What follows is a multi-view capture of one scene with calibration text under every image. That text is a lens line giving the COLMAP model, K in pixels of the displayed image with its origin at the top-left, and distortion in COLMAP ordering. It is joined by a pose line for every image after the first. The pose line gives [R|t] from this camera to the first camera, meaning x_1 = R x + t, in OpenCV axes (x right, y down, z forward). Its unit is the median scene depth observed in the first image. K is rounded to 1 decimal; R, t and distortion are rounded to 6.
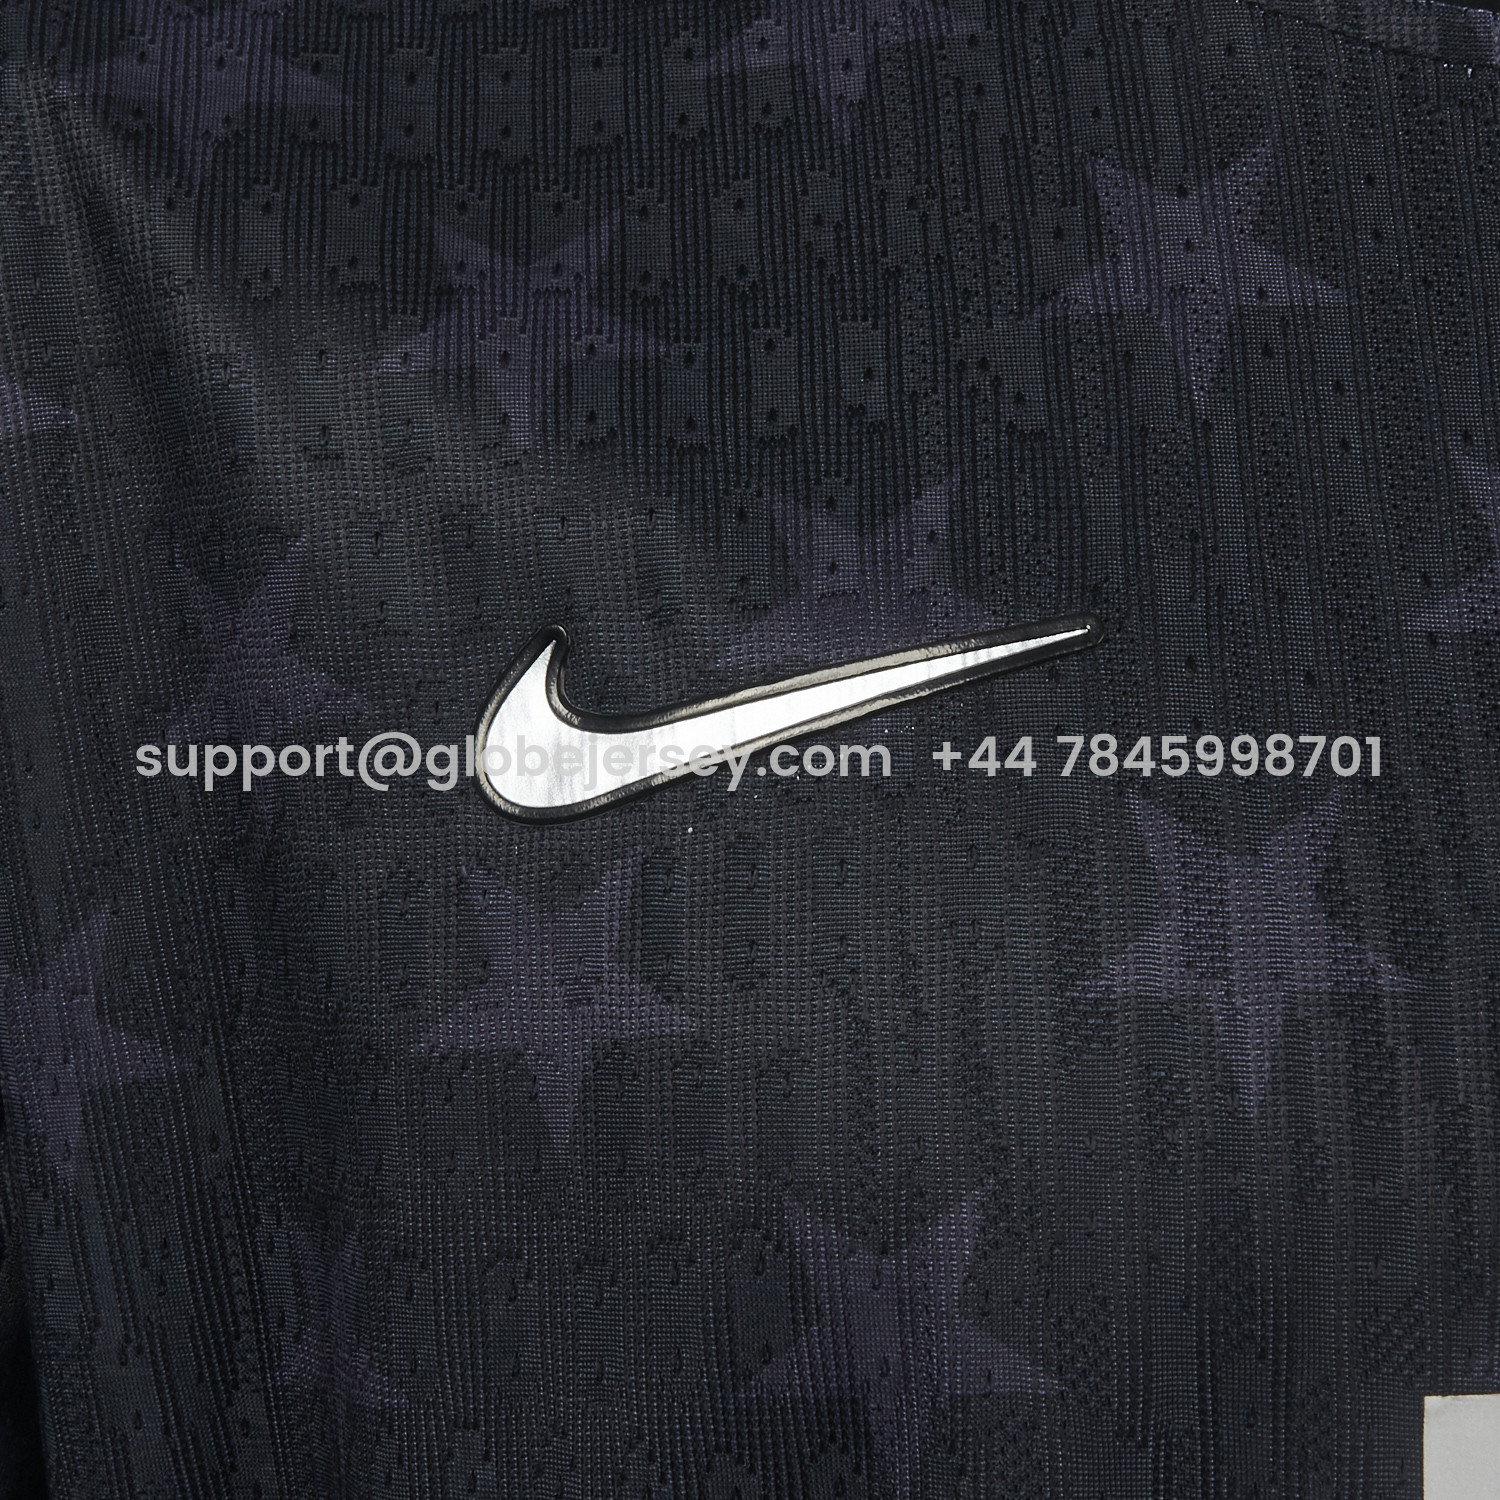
lens RADIAL K [[2926.2, 0, 750.0], [0, 2926.2, 750.0], [0, 0, 1]] dist [0.005848, -0.237730]
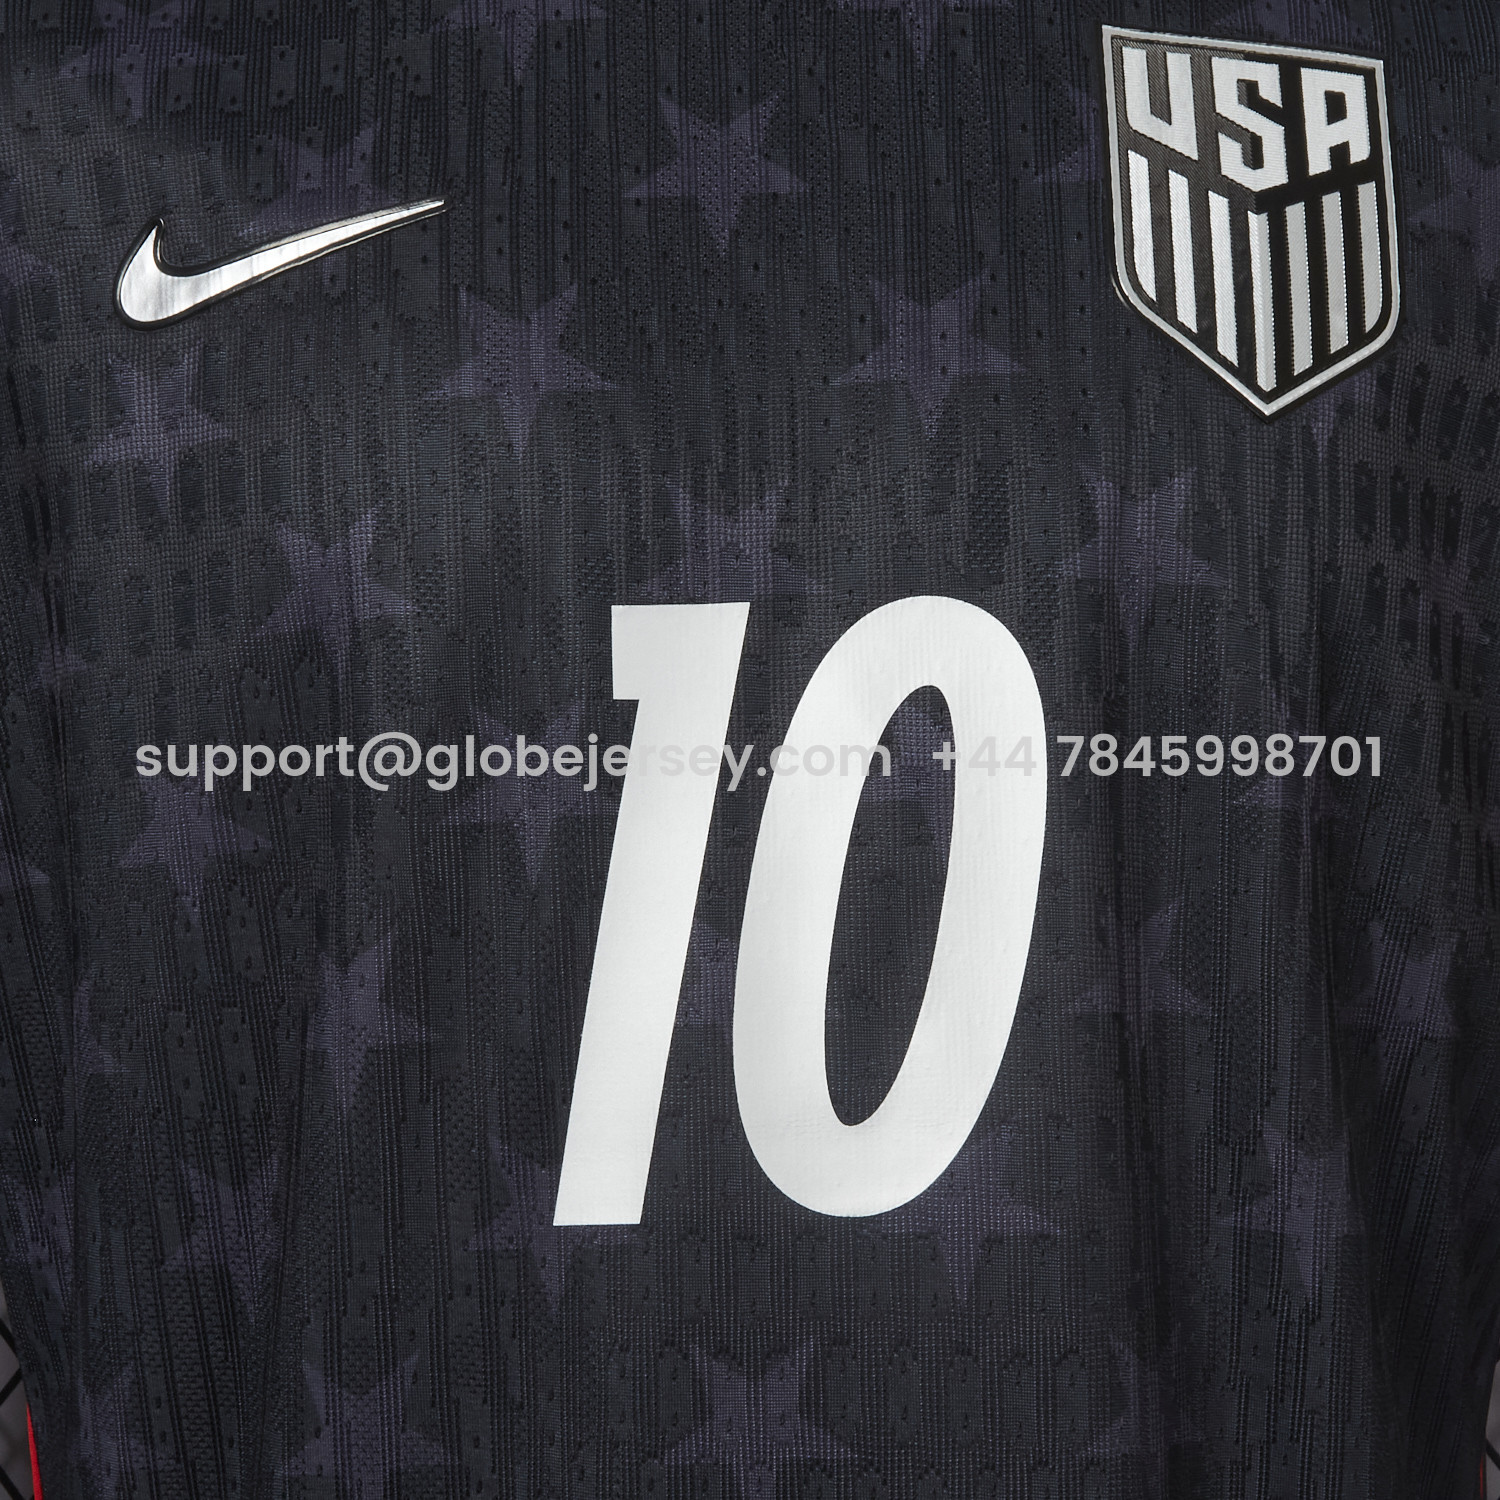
lens RADIAL K [[2926.2, 0, 750.0], [0, 2926.2, 750.0], [0, 0, 1]] dist [0.005848, -0.237730]
pose [[0.999337, -0.024378, -0.027037, 0.319870], [0.025190, 0.999229, 0.030126, 0.226596], [0.026282, -0.030787, 0.999180, -0.726825]]
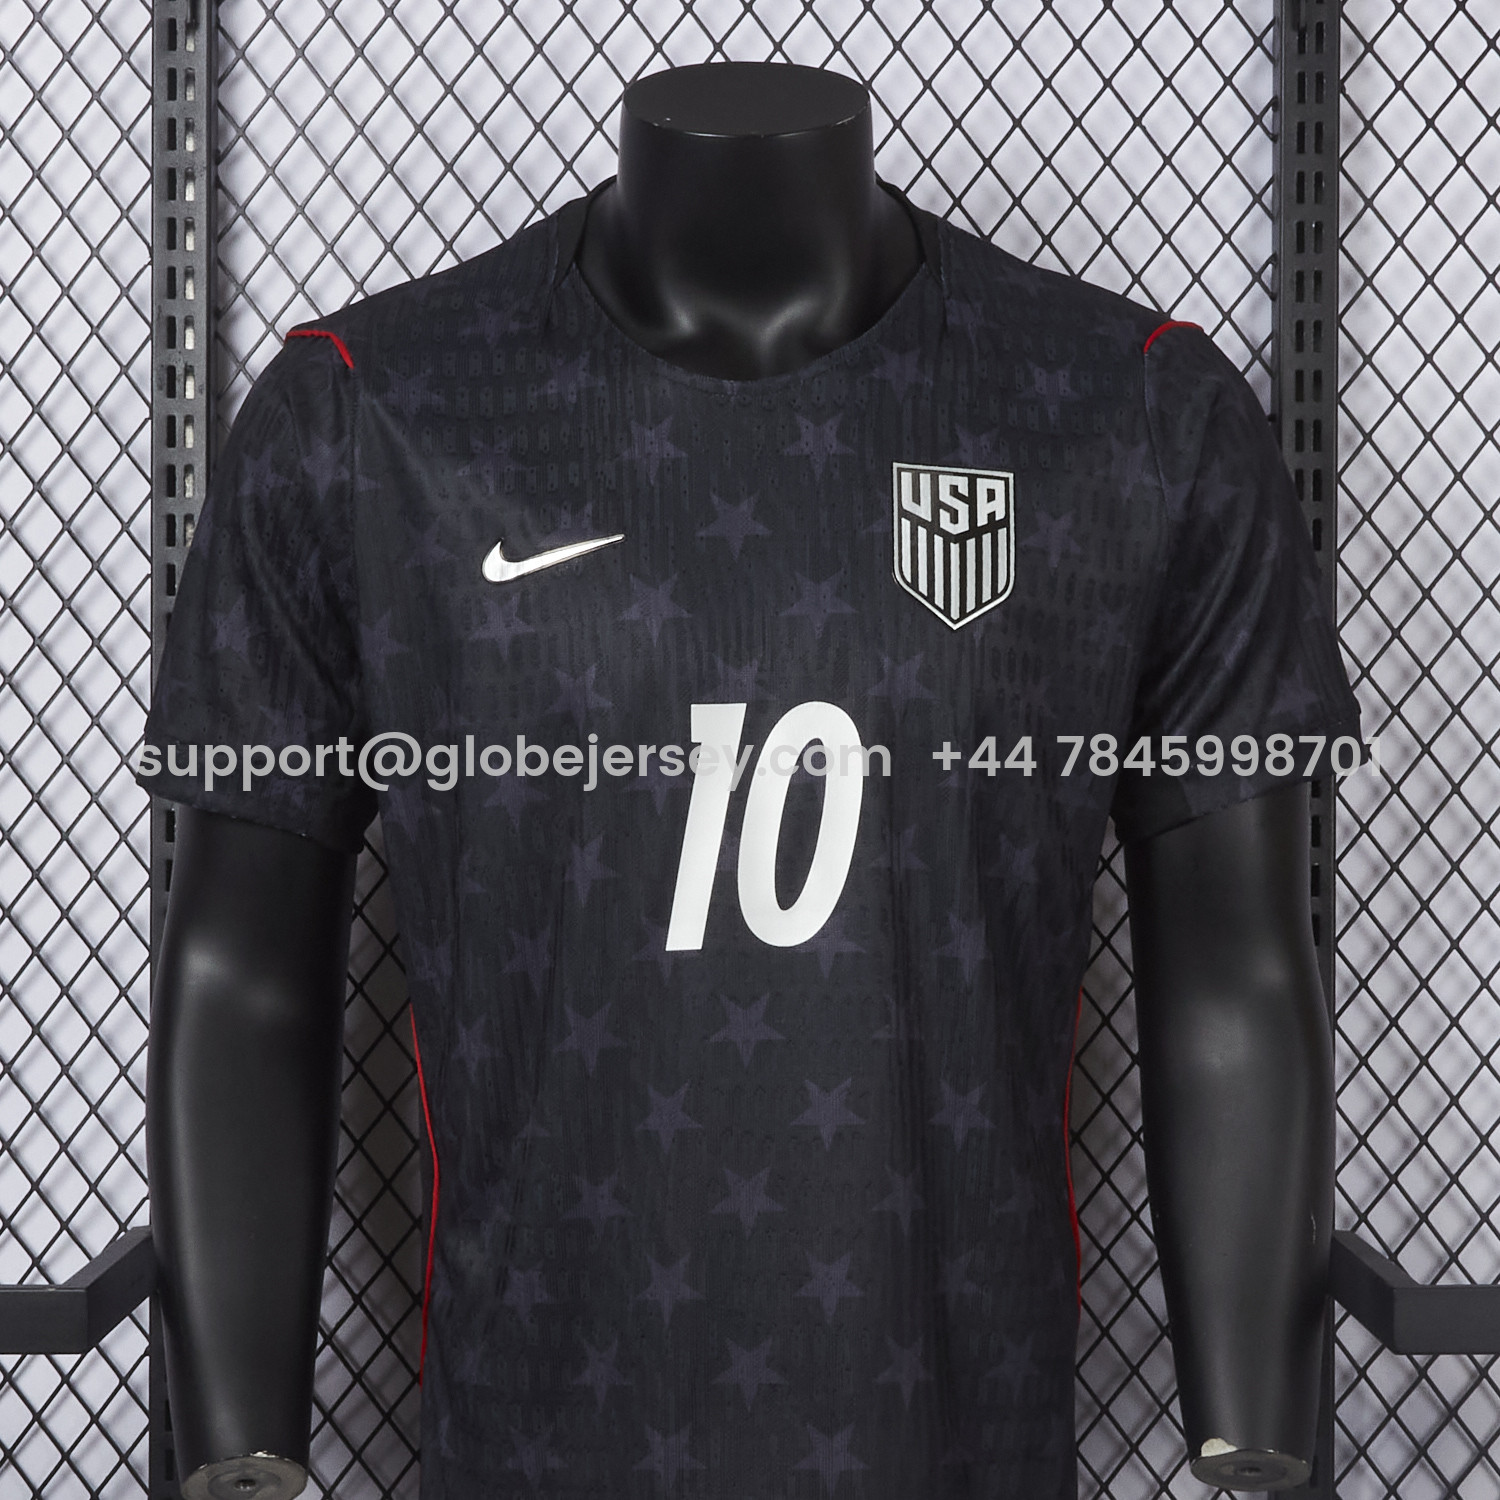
lens RADIAL K [[3315.5, 0, 702.0], [0, 3315.5, 751.6], [0, 0, 1]] dist [0.075421, -0.321146]
pose [[0.999395, -0.015188, -0.031302, 0.359467], [0.016837, 0.998446, 0.053115, 0.016014], [0.030447, -0.053610, 0.998098, -3.688892]]
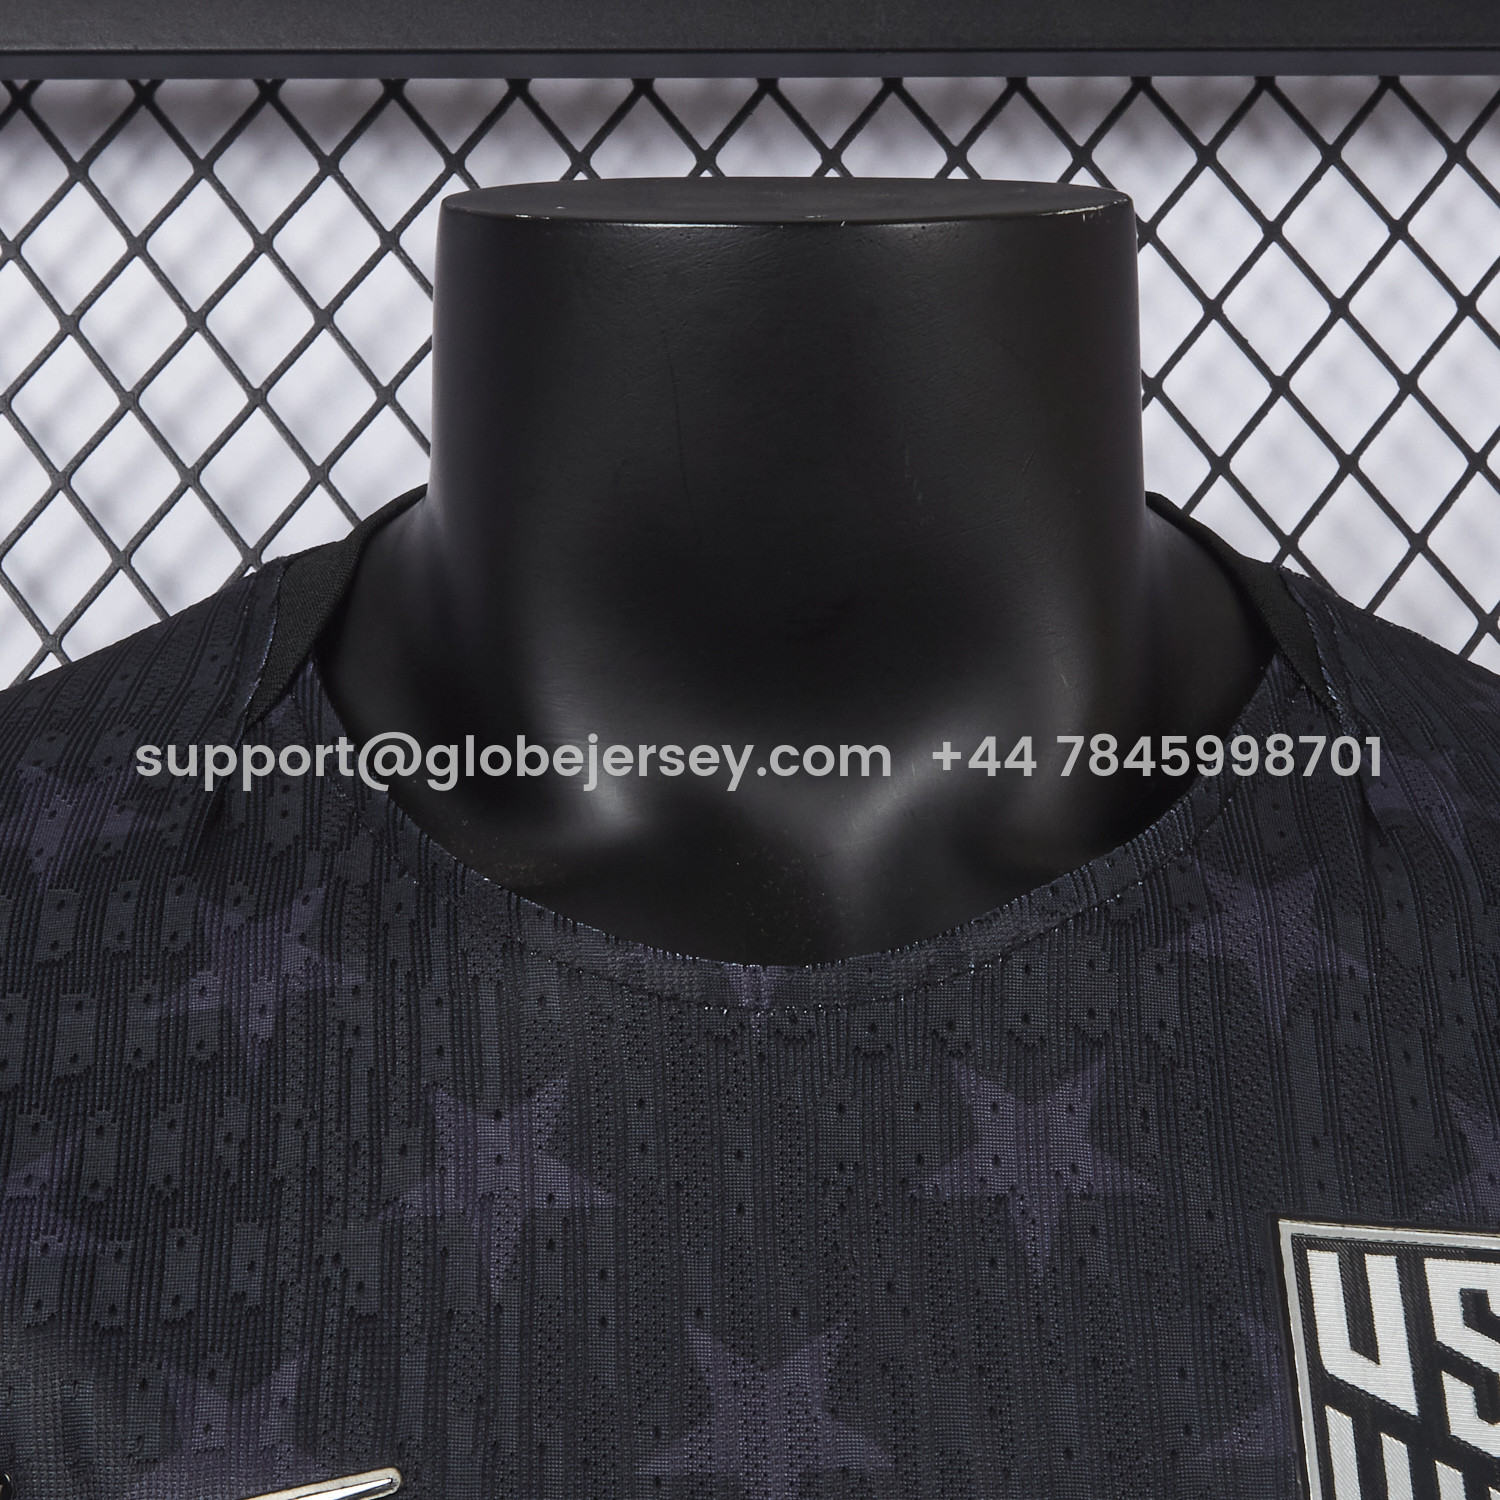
lens RADIAL K [[2926.2, 0, 750.0], [0, 2926.2, 750.0], [0, 0, 1]] dist [0.005848, -0.237730]
pose [[0.999594, -0.026412, -0.010653, 0.278116], [0.024098, 0.983768, -0.177818, -0.117171], [0.015177, 0.177490, 0.984006, -0.303723]]
